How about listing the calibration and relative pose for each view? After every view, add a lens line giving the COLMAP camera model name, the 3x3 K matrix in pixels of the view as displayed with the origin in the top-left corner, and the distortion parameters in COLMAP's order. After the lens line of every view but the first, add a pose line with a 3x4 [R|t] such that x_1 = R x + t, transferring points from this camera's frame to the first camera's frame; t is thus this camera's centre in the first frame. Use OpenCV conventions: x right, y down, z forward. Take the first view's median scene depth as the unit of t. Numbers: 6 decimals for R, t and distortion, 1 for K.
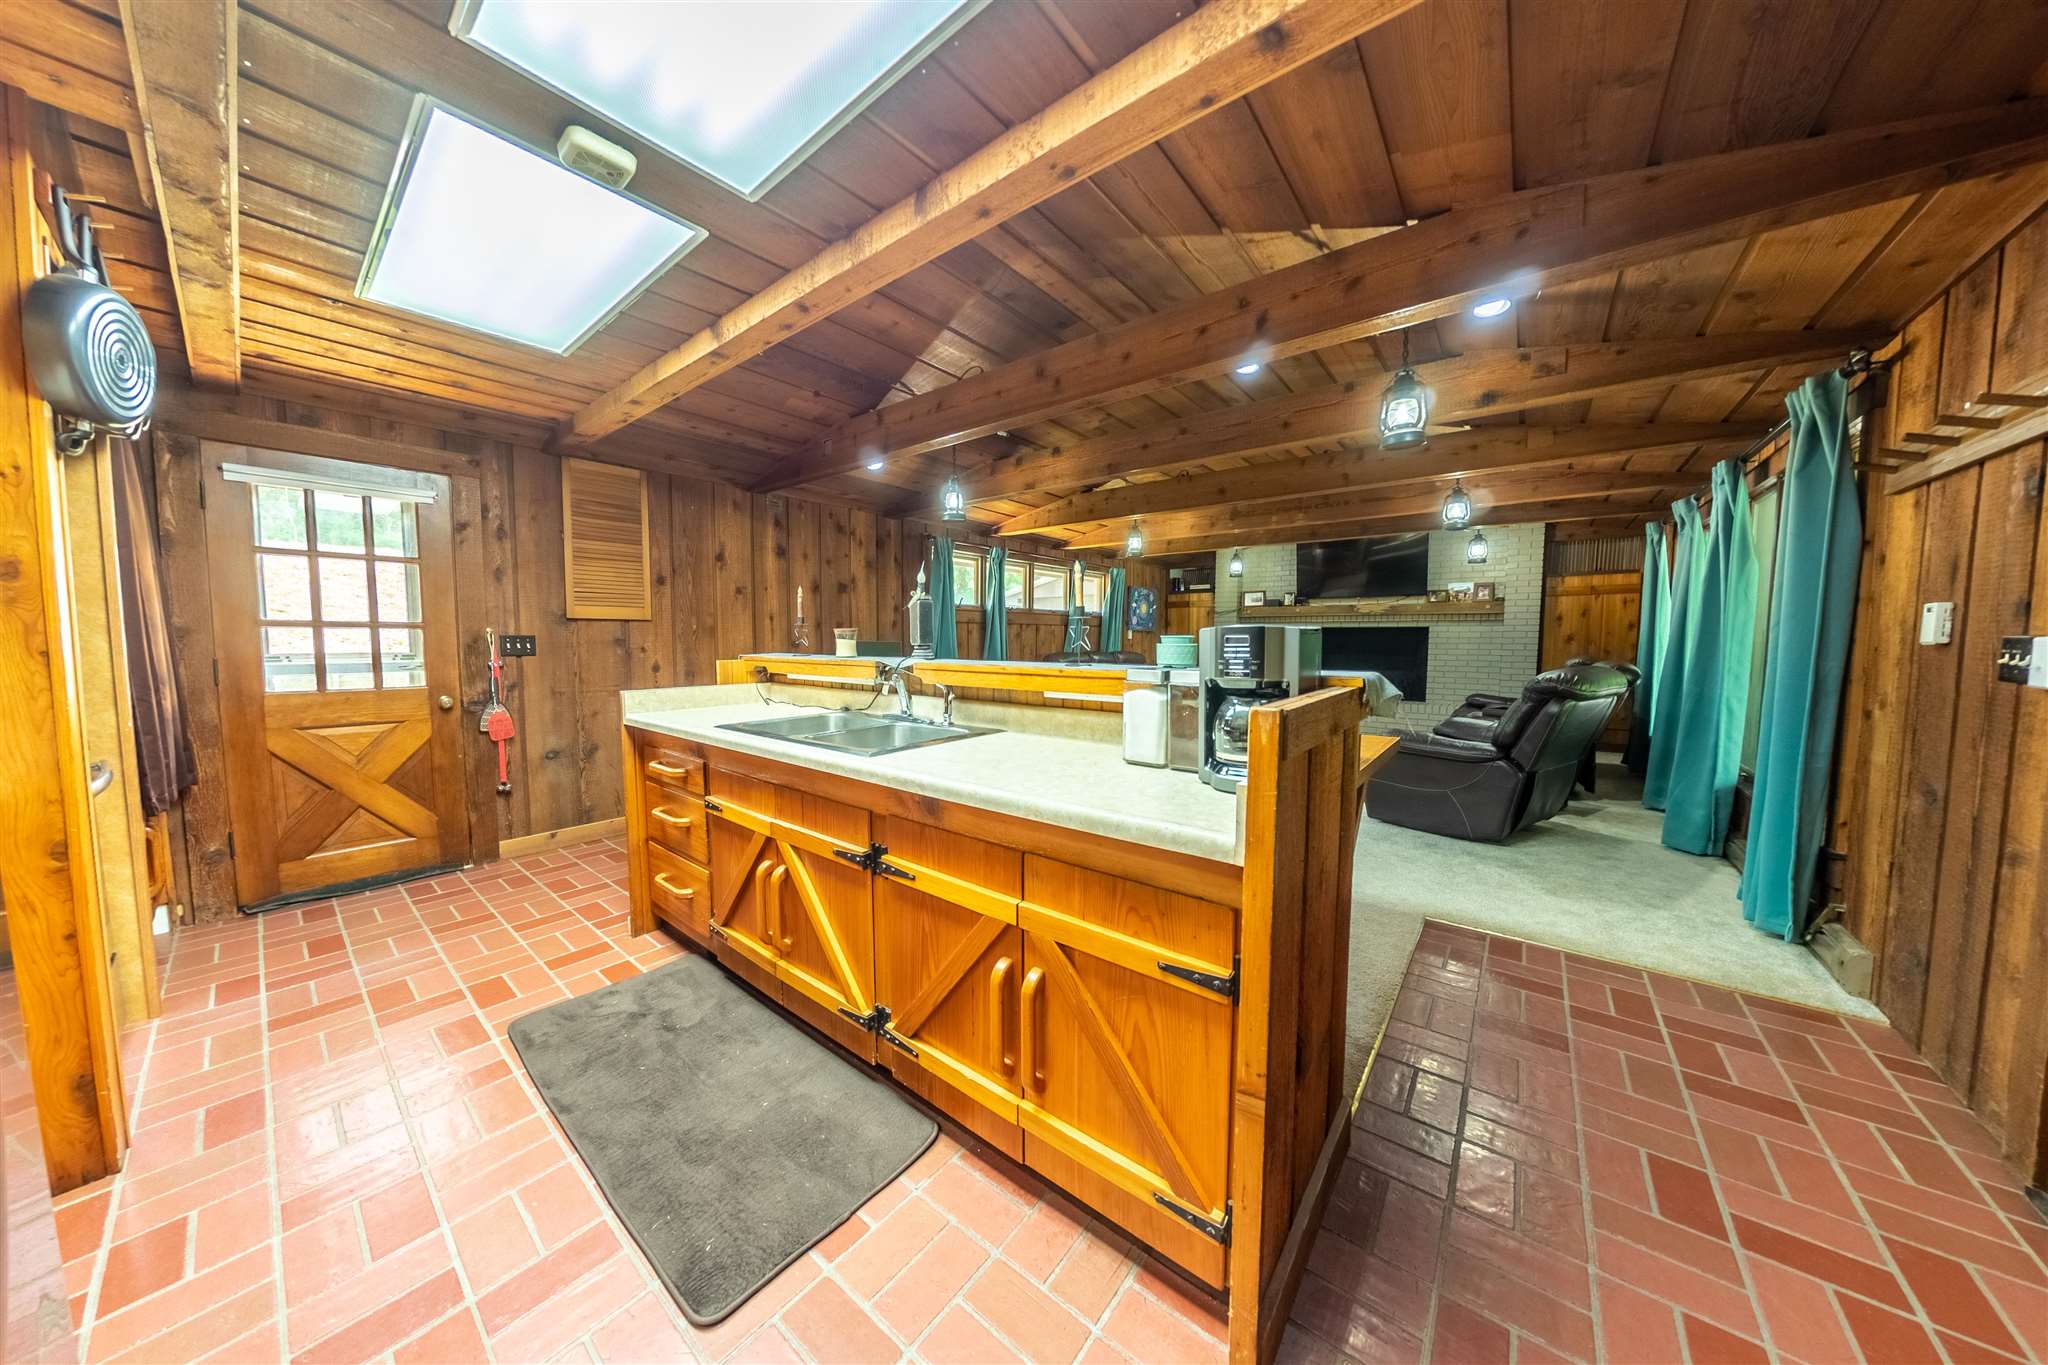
lens RADIAL K [[627.5, 0, 1009.0], [0, 627.5, 685.9], [0, 0, 1]] dist [-0.021401, 0.000160]
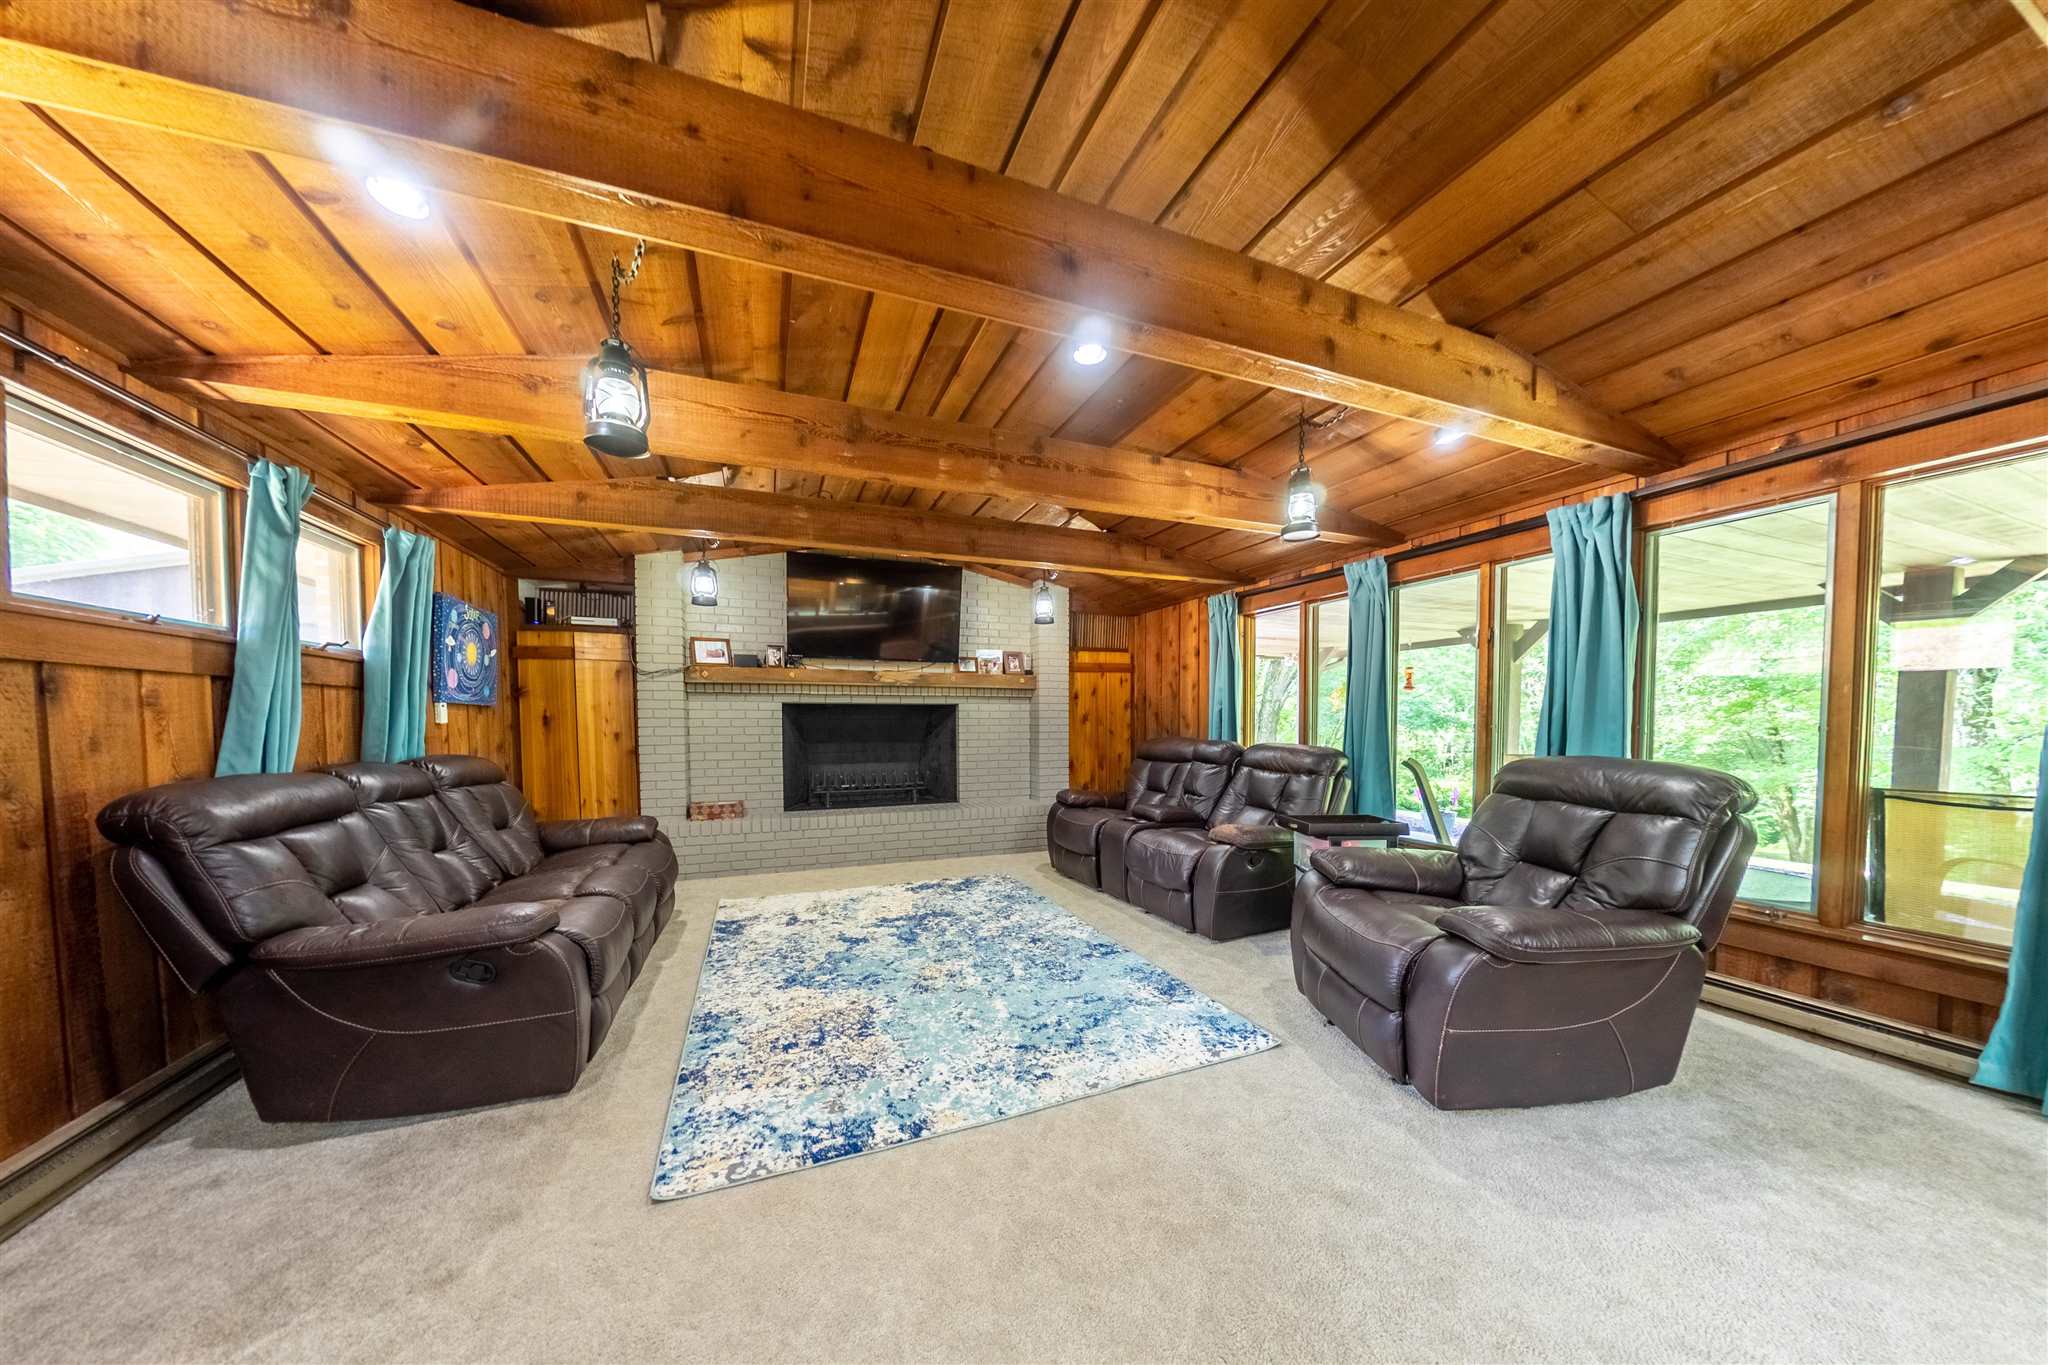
lens RADIAL K [[639.9, 0, 1013.9], [0, 639.9, 745.5], [0, 0, 1]] dist [-0.012596, 0.000256]
pose [[0.484586, -0.037216, 0.873952, 0.035987], [0.070687, 0.997493, 0.003282, -0.105394], [-0.871883, 0.060187, 0.486002, 1.413109]]
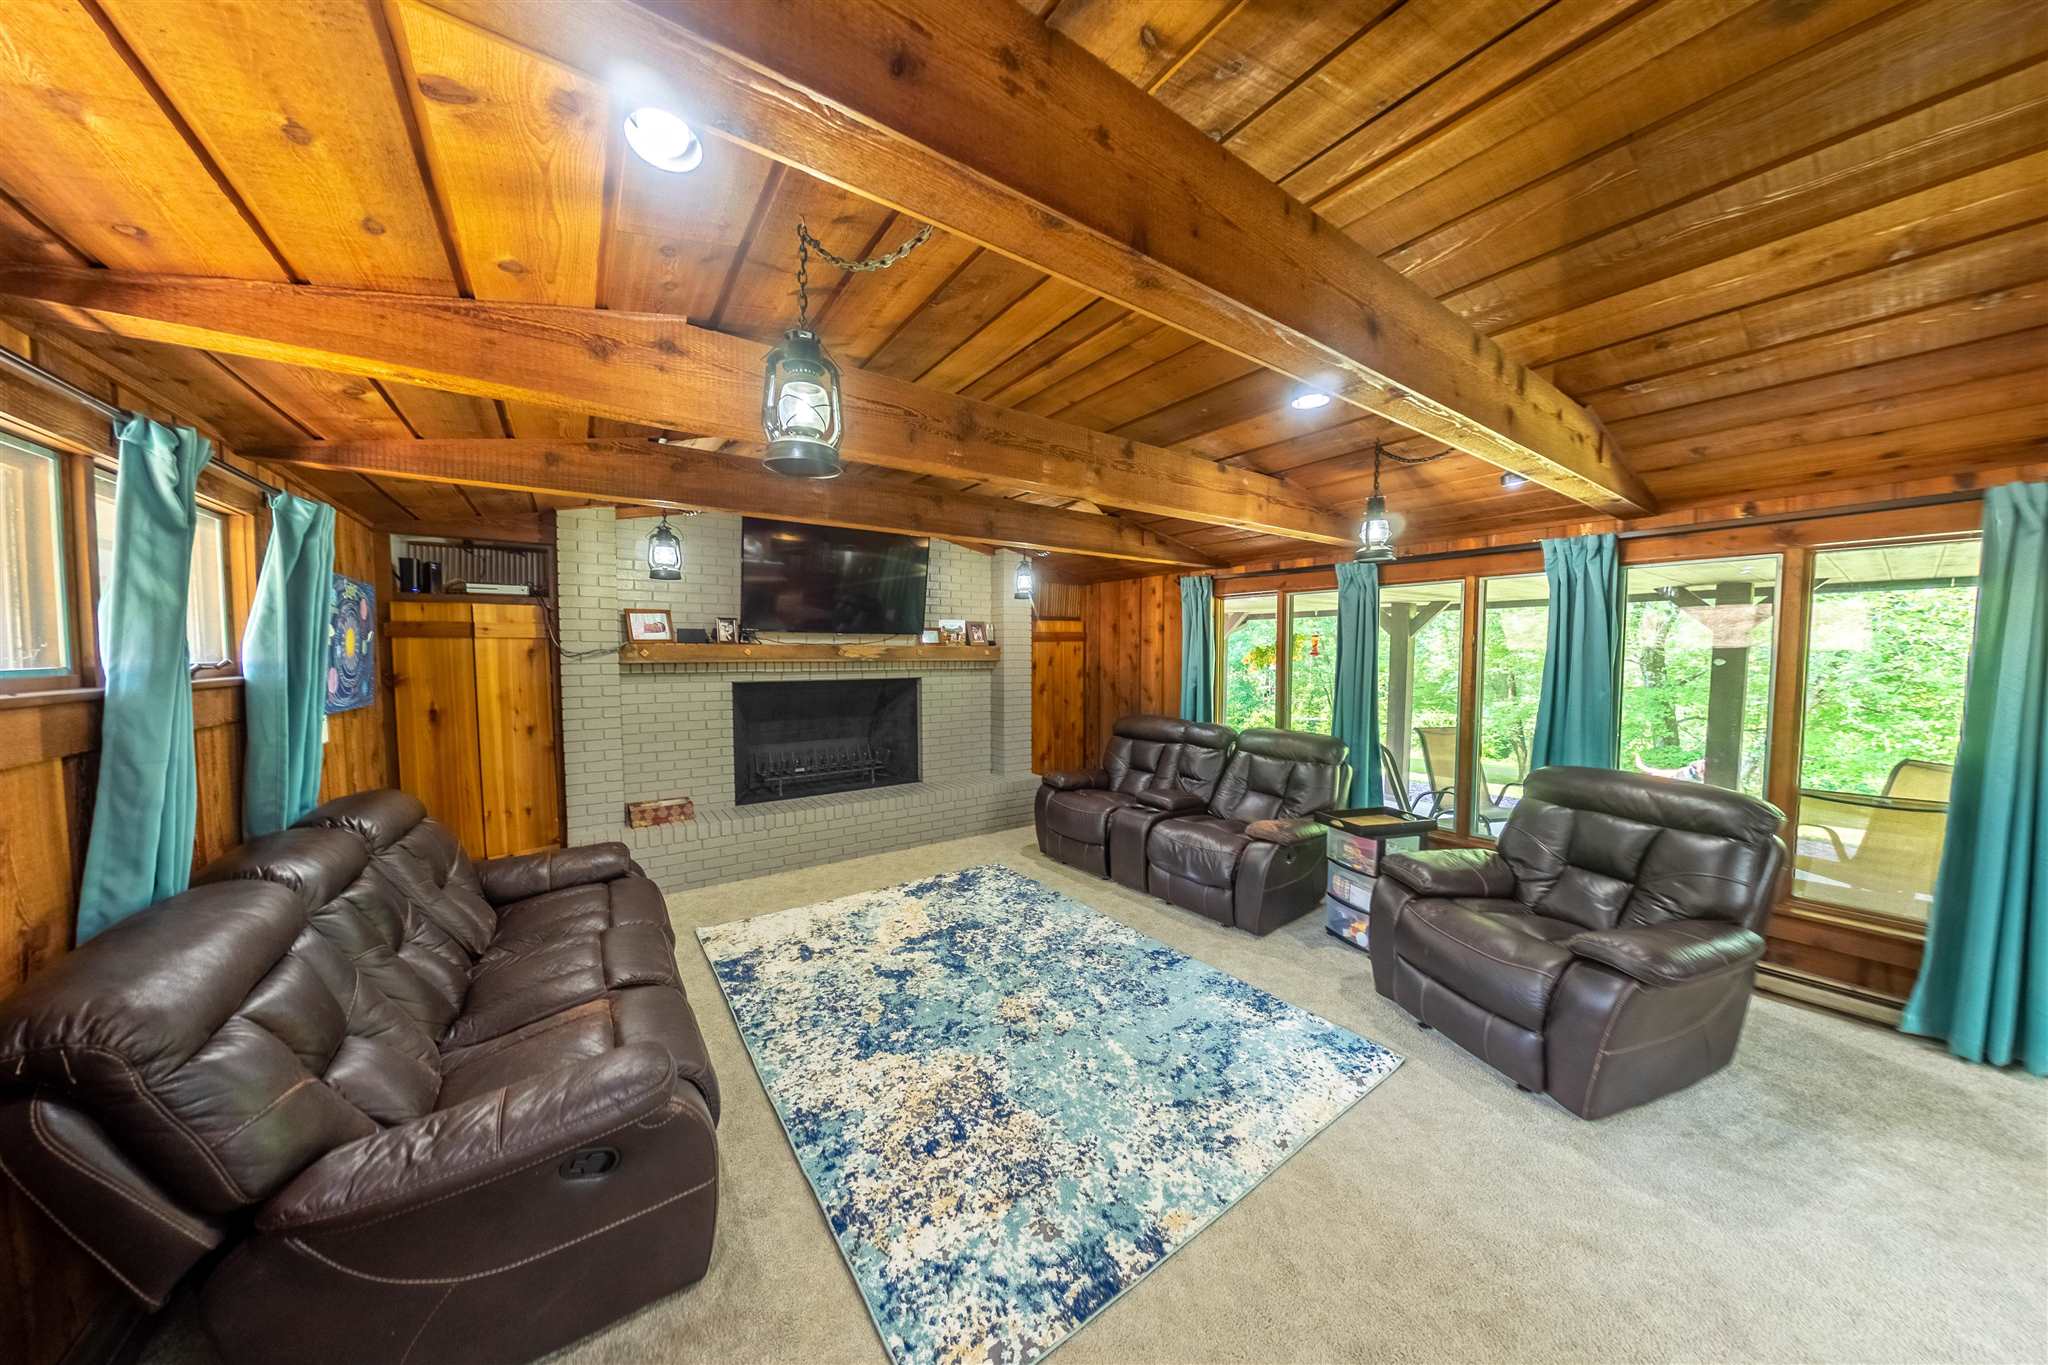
lens RADIAL K [[637.4, 0, 1014.3], [0, 637.4, 684.0], [0, 0, 1]] dist [-0.013624, 0.000305]
pose [[0.267589, -0.051515, 0.962155, -0.026943], [0.075398, 0.996627, 0.032391, -0.261640], [-0.960579, 0.063877, 0.270570, 1.760897]]
